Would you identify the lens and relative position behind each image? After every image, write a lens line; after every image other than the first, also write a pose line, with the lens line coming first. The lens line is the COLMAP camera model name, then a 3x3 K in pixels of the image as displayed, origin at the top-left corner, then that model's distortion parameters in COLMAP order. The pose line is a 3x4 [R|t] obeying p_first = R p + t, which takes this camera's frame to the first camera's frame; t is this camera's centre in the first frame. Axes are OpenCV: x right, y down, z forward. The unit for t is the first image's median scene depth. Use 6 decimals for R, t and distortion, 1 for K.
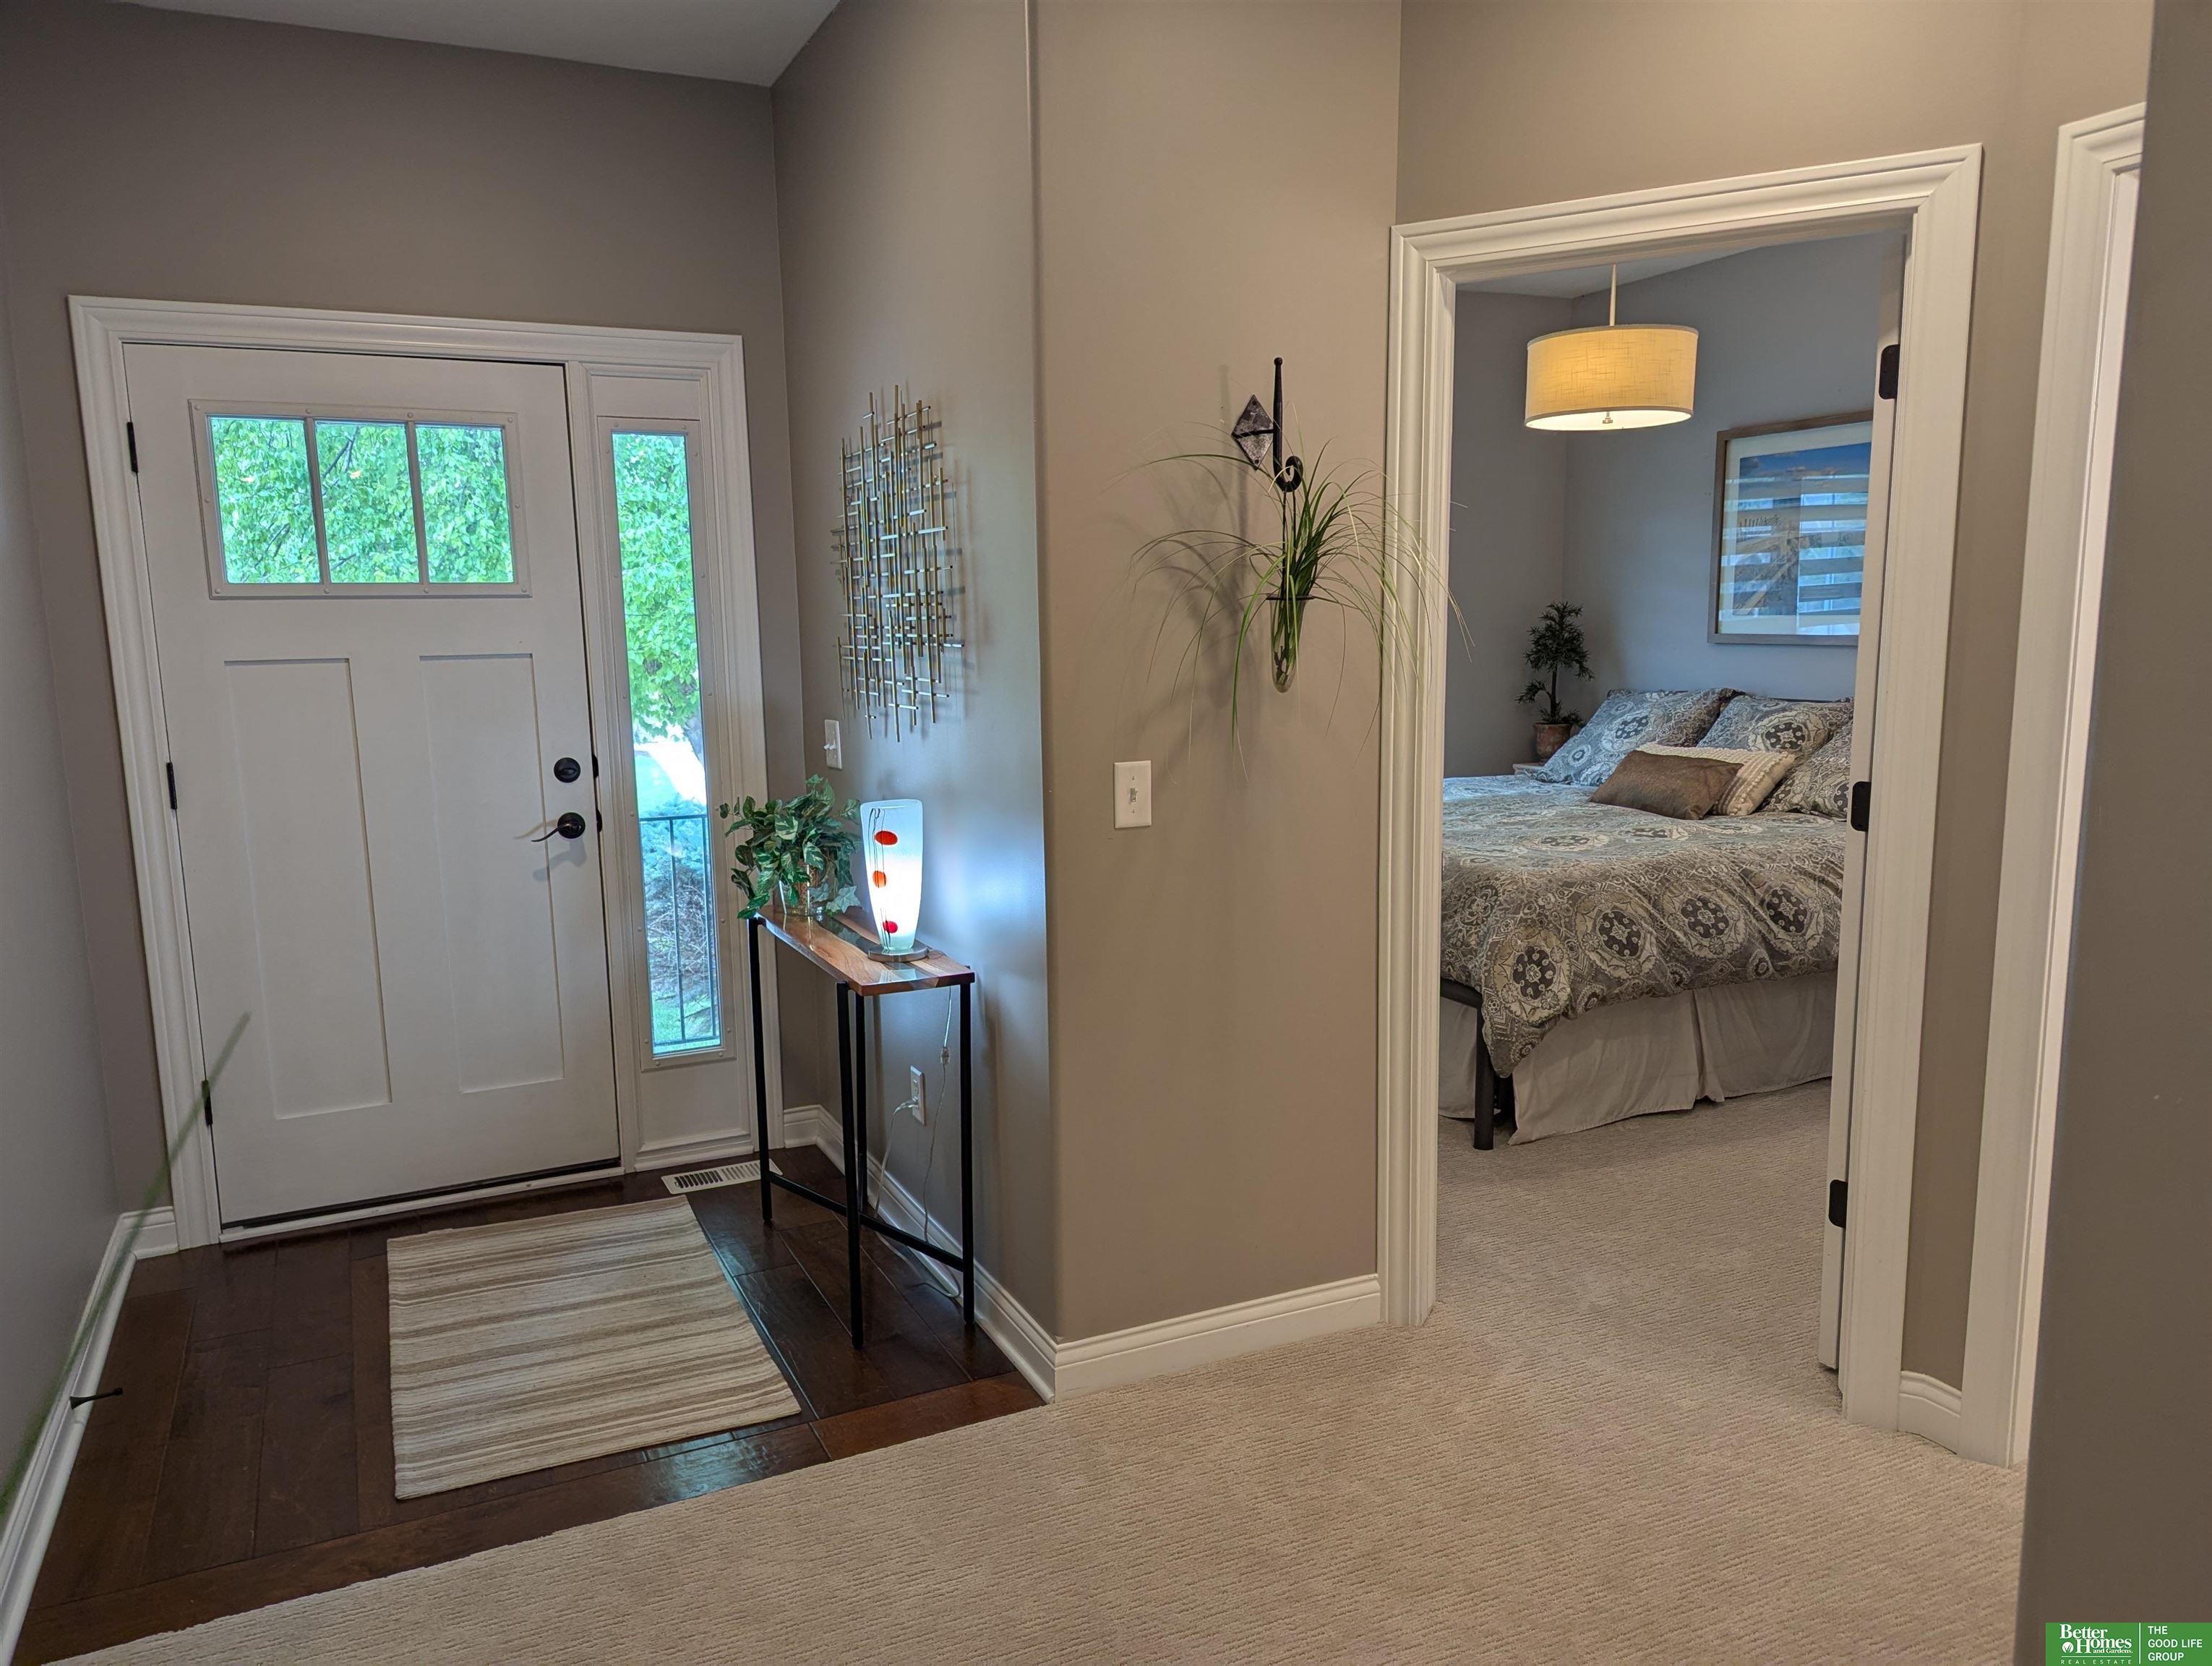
lens RADIAL K [[1549.5, 0, 1088.1], [0, 1549.5, 860.1], [0, 0, 1]] dist [0.064444, -0.057412]
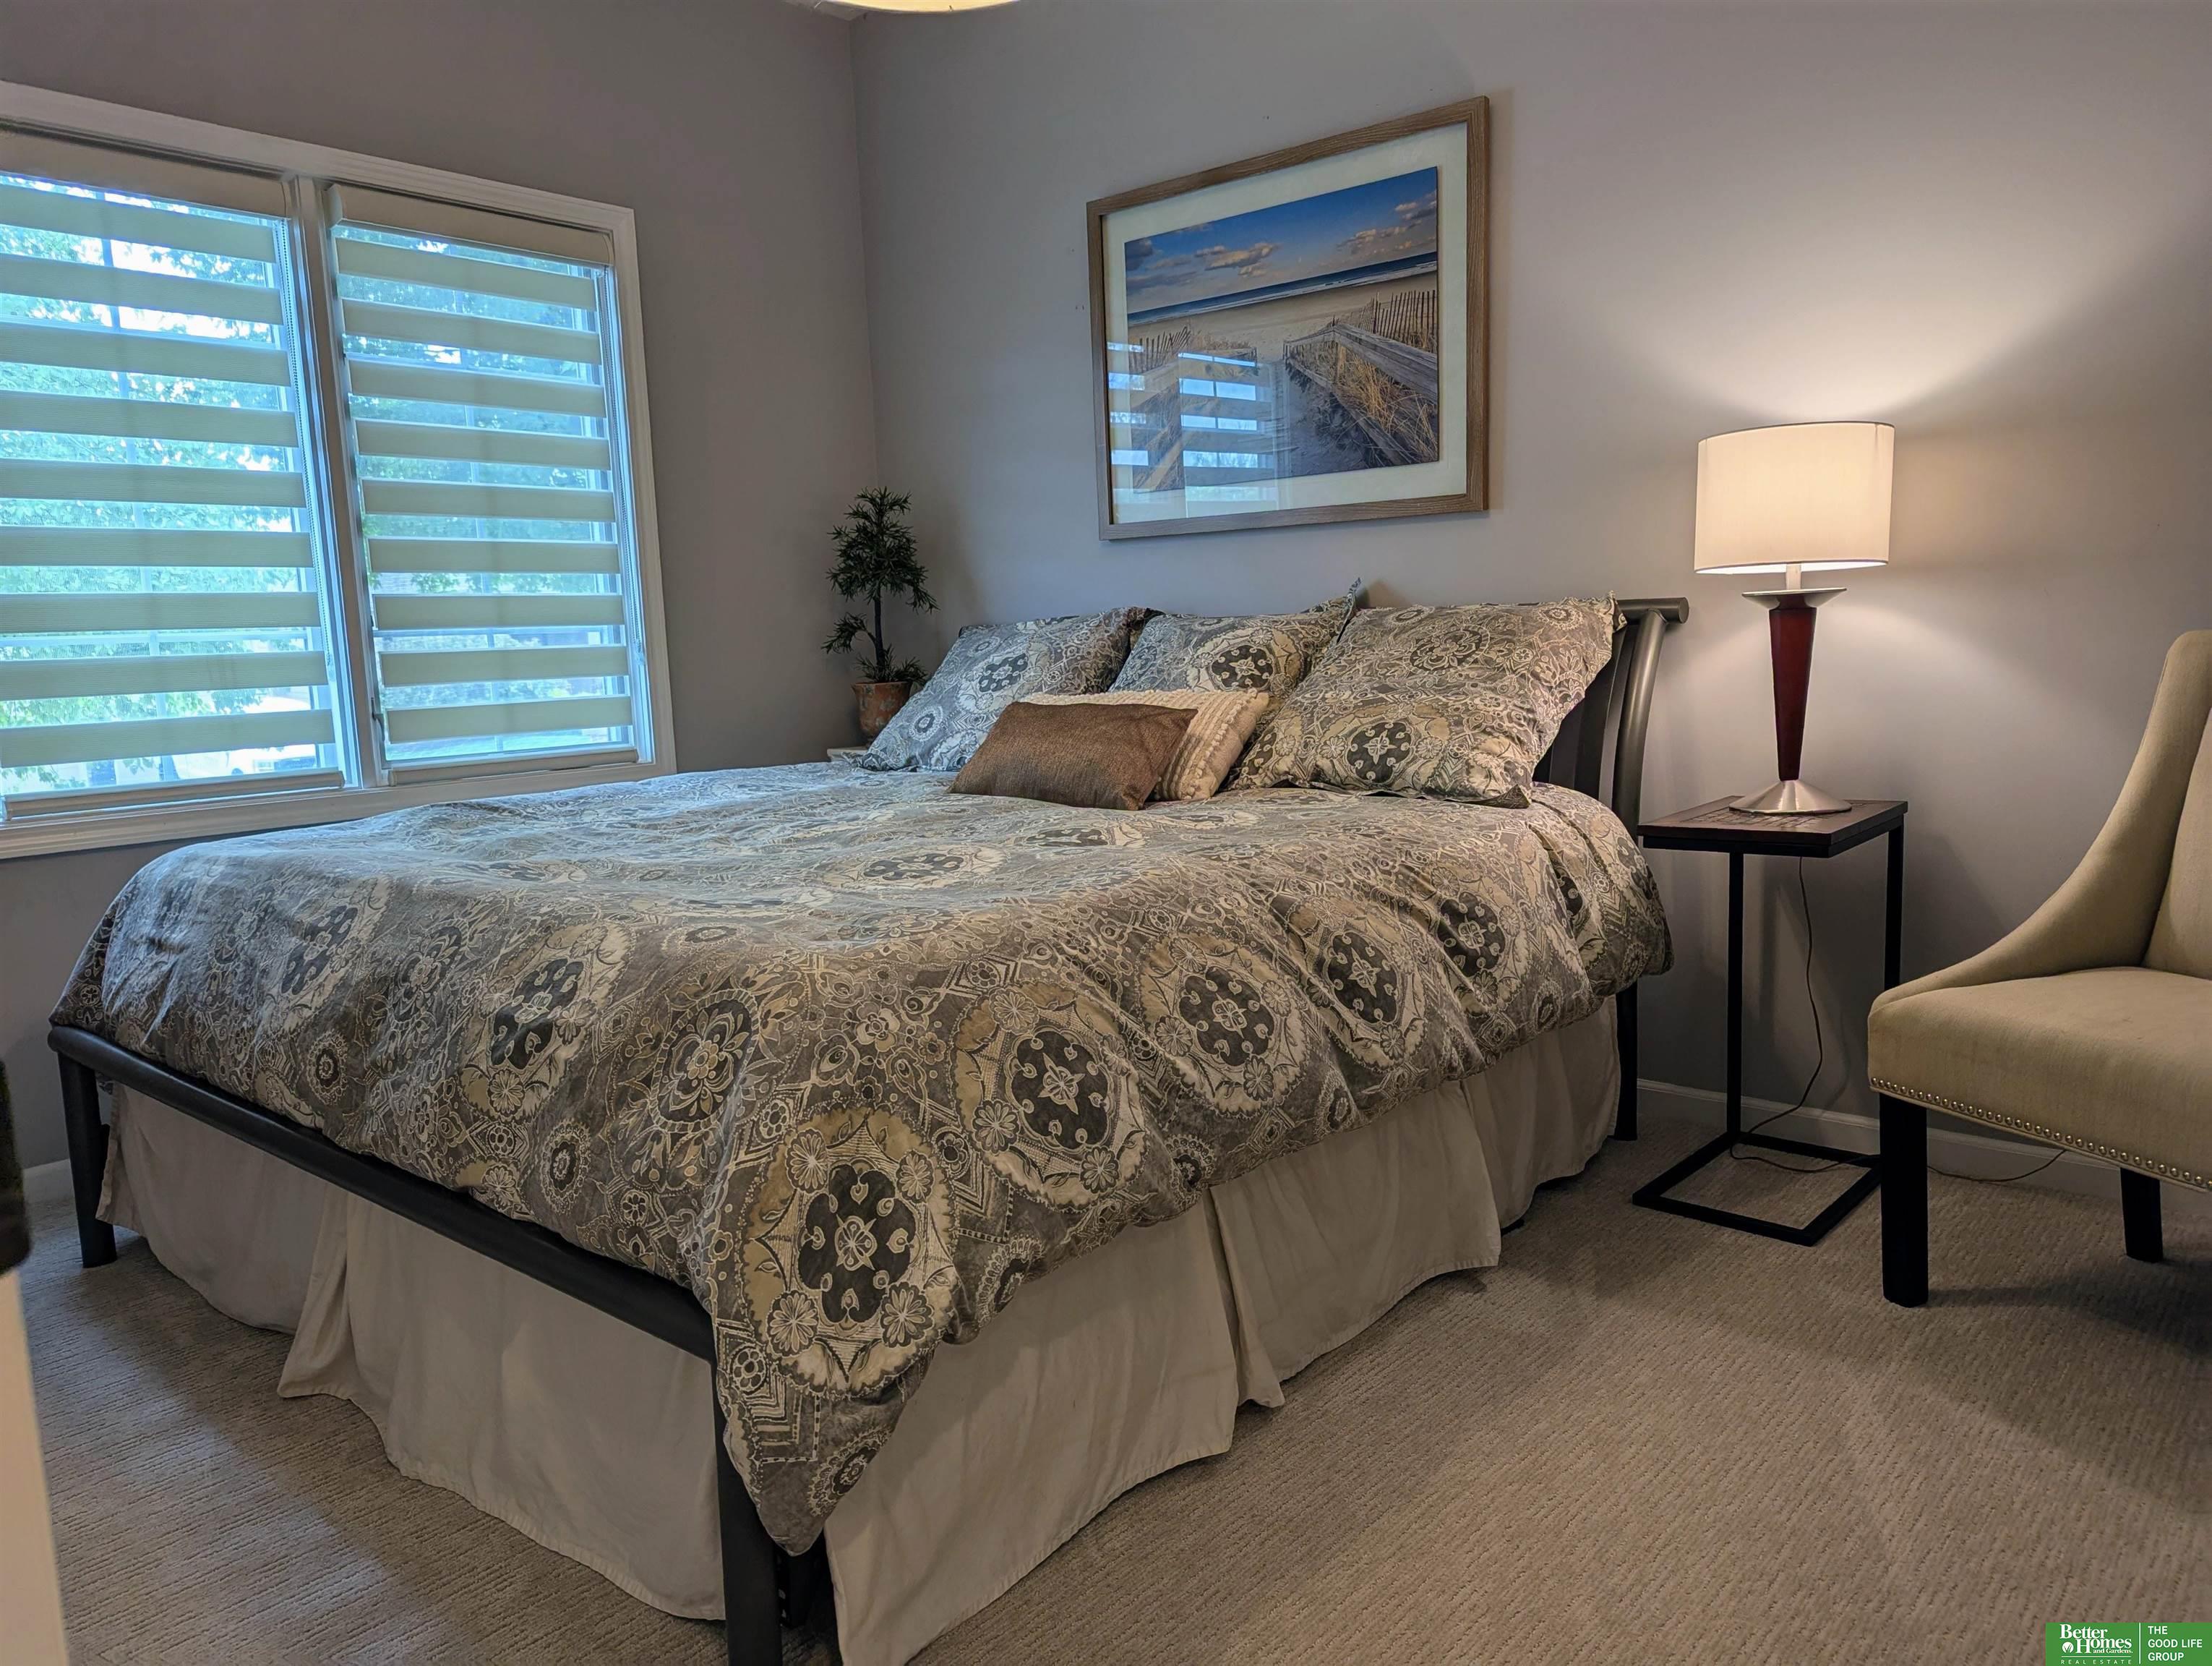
lens RADIAL K [[1549.5, 0, 1100.0], [0, 1549.5, 834.9], [0, 0, 1]] dist [0.064444, -0.057412]
pose [[0.912542, -0.069832, 0.402978, 0.184218], [0.084756, 0.996215, -0.019295, -0.008872], [-0.400106, 0.051762, 0.915006, 0.595754]]
